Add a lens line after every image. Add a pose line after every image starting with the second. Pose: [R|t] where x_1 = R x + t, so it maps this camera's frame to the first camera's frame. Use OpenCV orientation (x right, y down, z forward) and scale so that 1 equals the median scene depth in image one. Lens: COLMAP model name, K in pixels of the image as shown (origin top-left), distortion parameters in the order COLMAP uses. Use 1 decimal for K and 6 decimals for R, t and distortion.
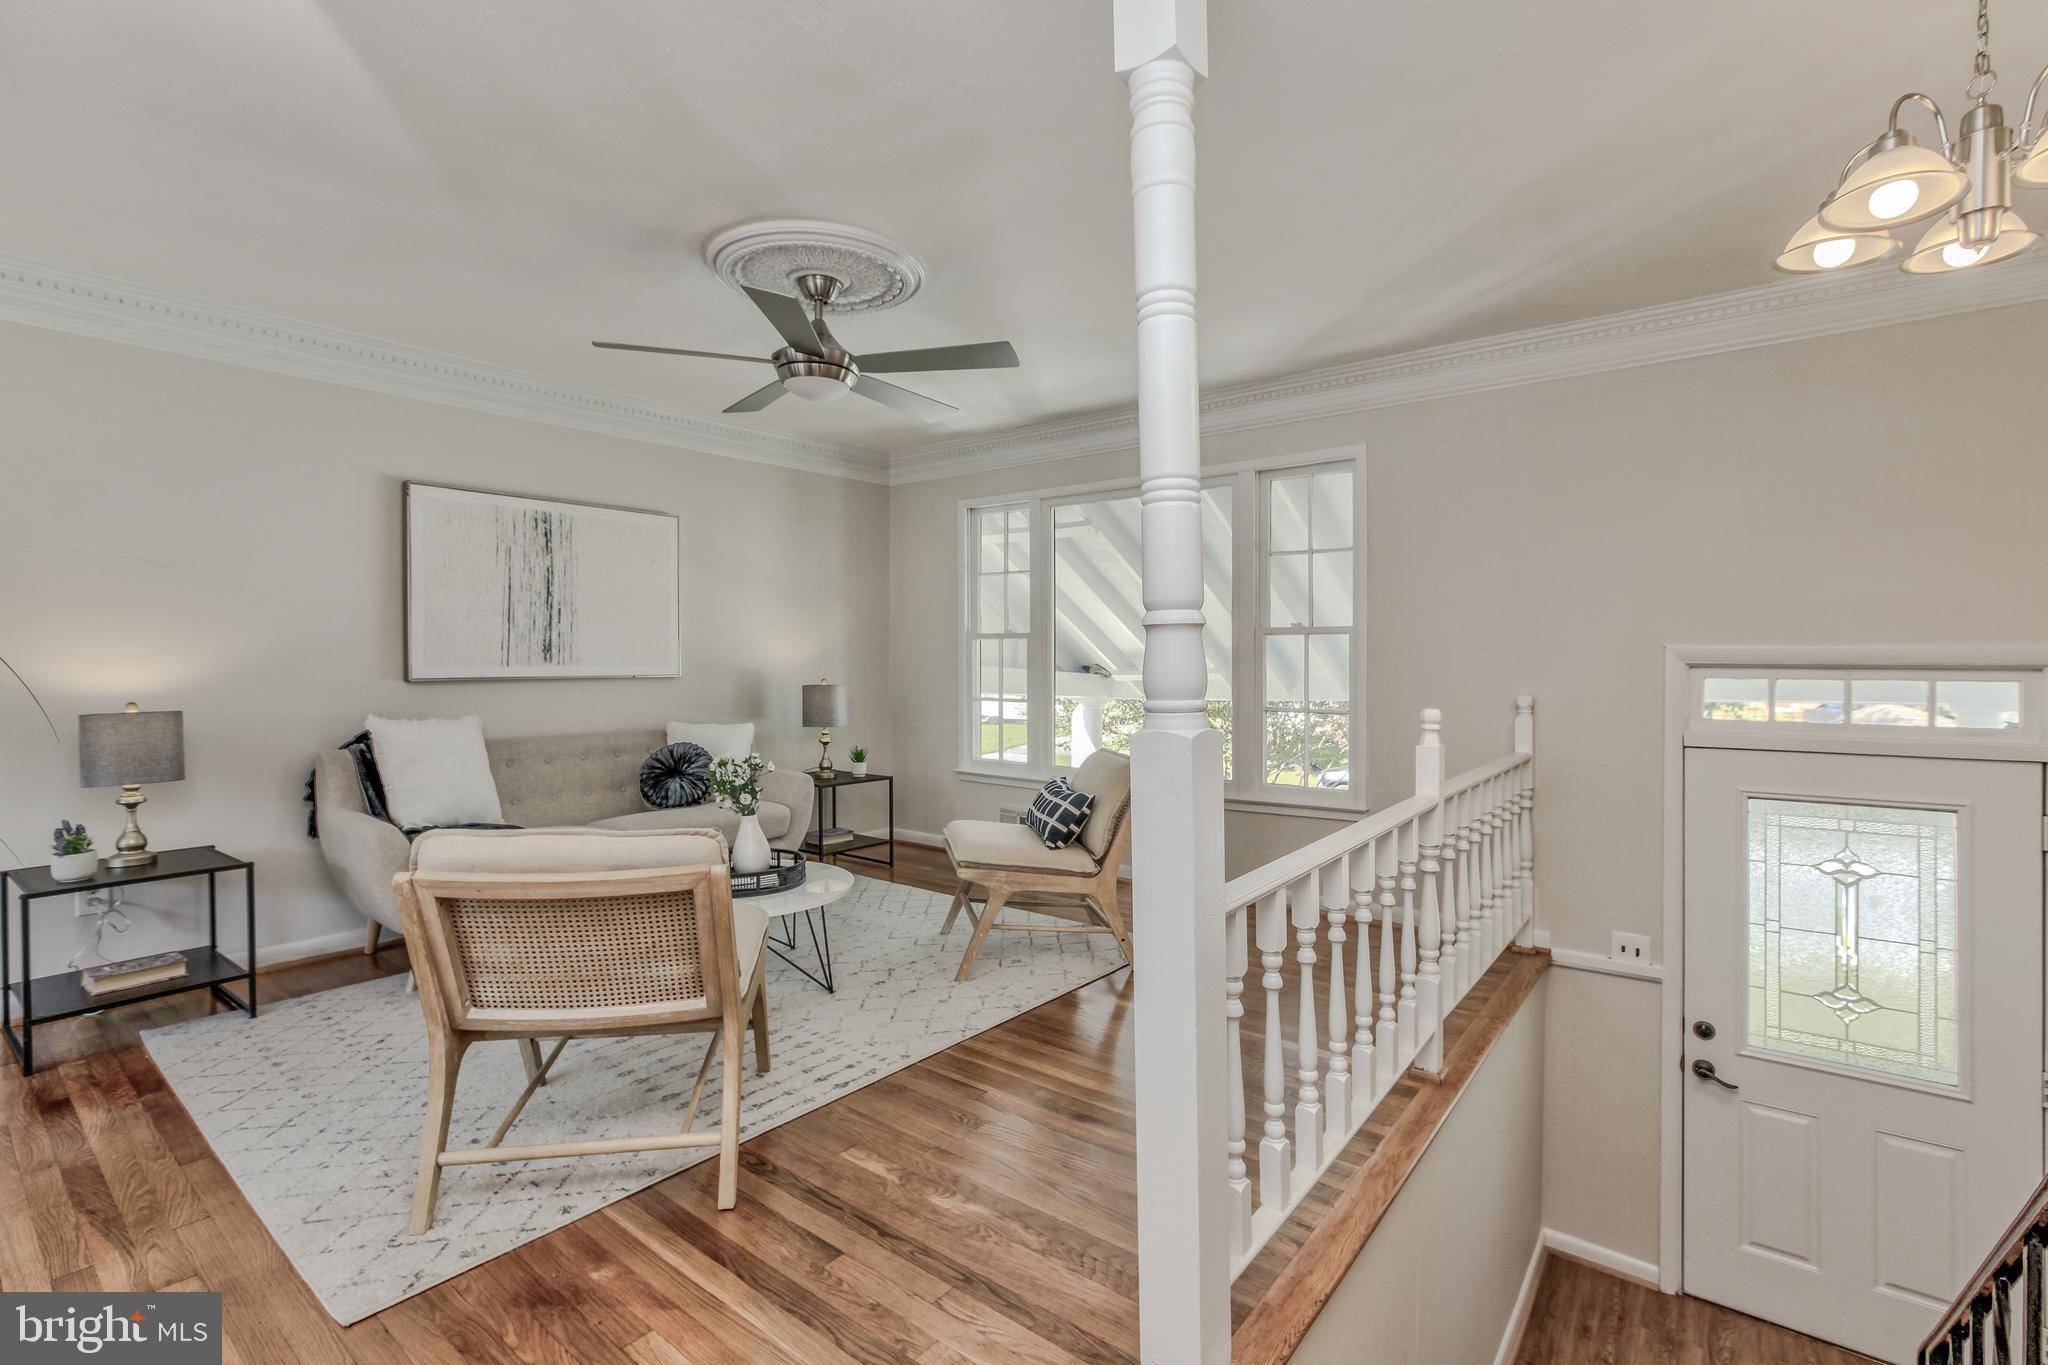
lens RADIAL K [[917.8, 0, 1040.9], [0, 917.8, 663.1], [0, 0, 1]] dist [-0.033871, 0.021593]
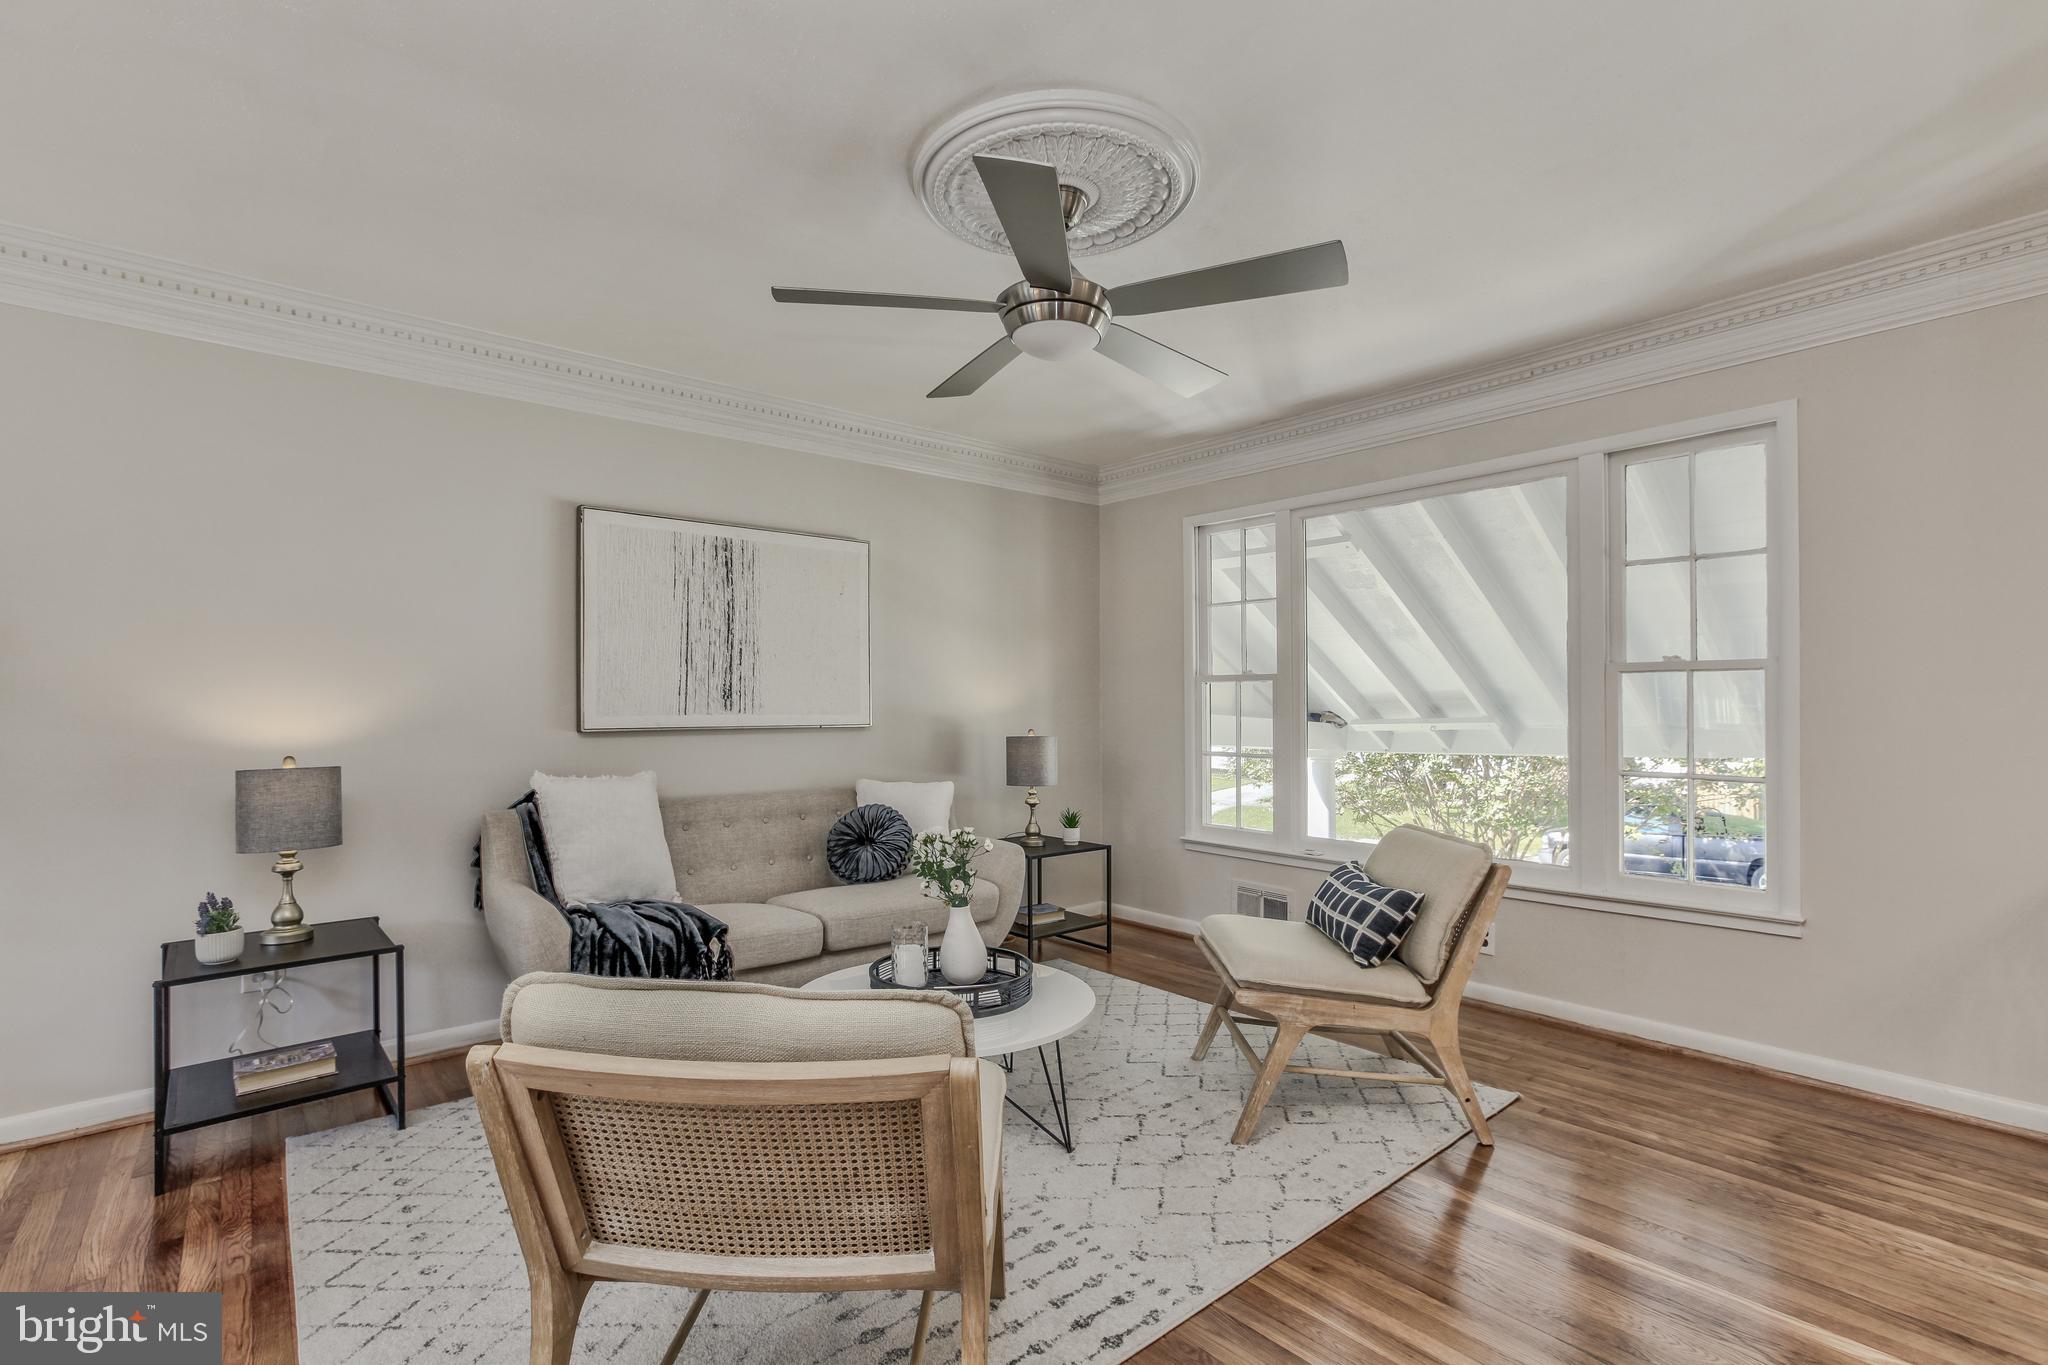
lens RADIAL K [[928.1, 0, 1027.8], [0, 928.1, 696.3], [0, 0, 1]] dist [-0.039770, 0.027098]
pose [[0.980557, -0.003475, -0.196203, -0.102877], [0.000771, 0.999904, -0.013854, -0.002000], [0.196232, 0.013433, 0.980466, 0.224345]]
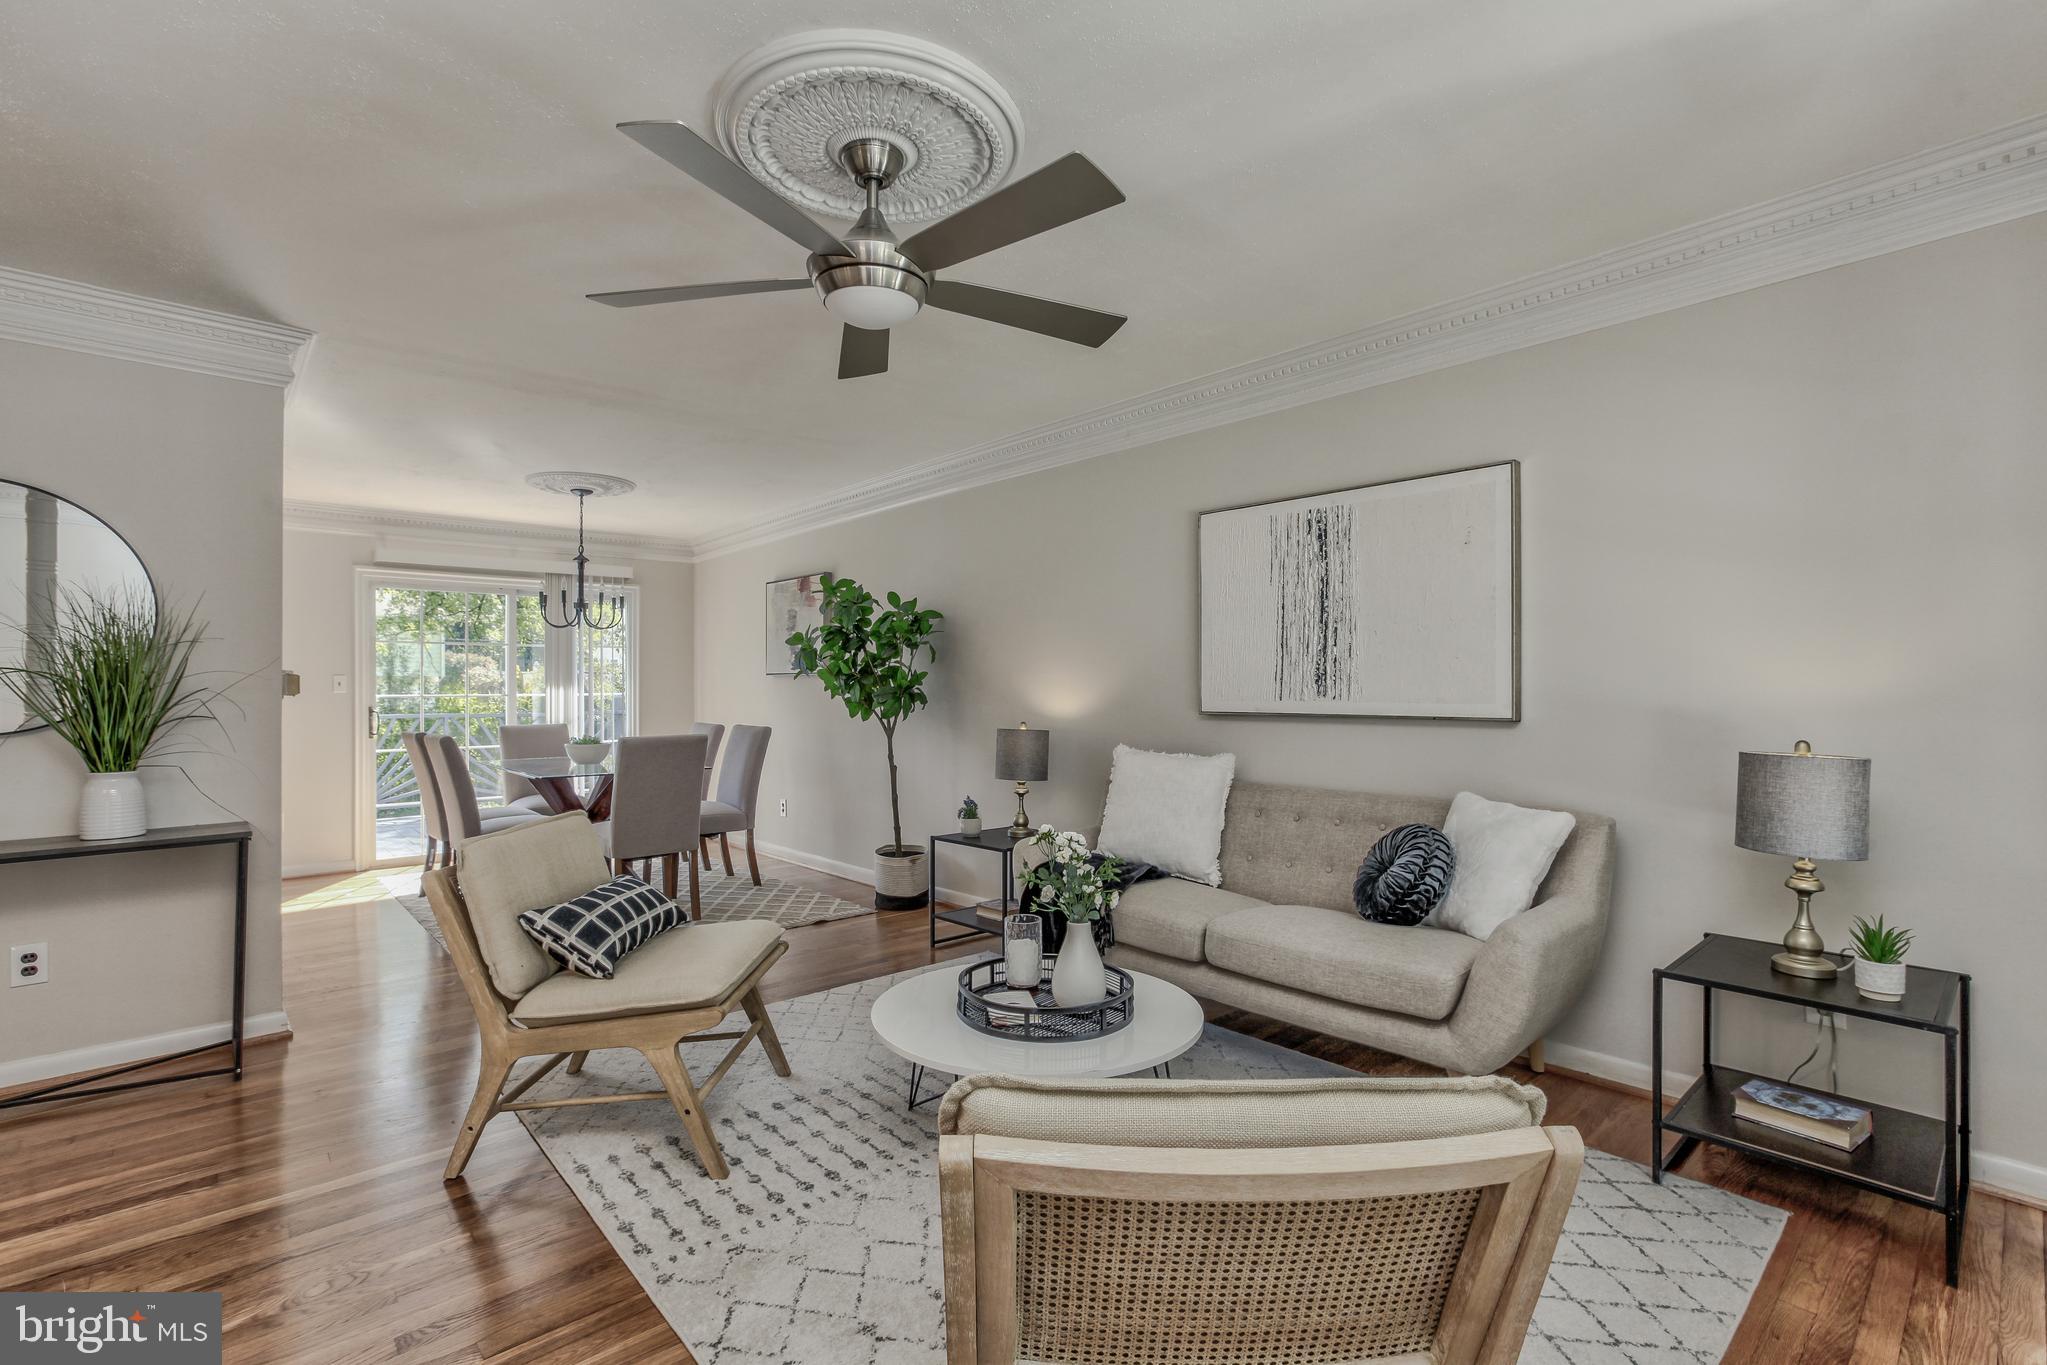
lens RADIAL K [[935.7, 0, 1027.0], [0, 935.7, 696.2], [0, 0, 1]] dist [-0.047358, 0.026925]
pose [[-0.170524, 0.009447, -0.985308, 0.366068], [-0.004034, 0.999939, 0.010285, -0.010137], [0.985345, 0.005728, -0.170476, 1.054909]]
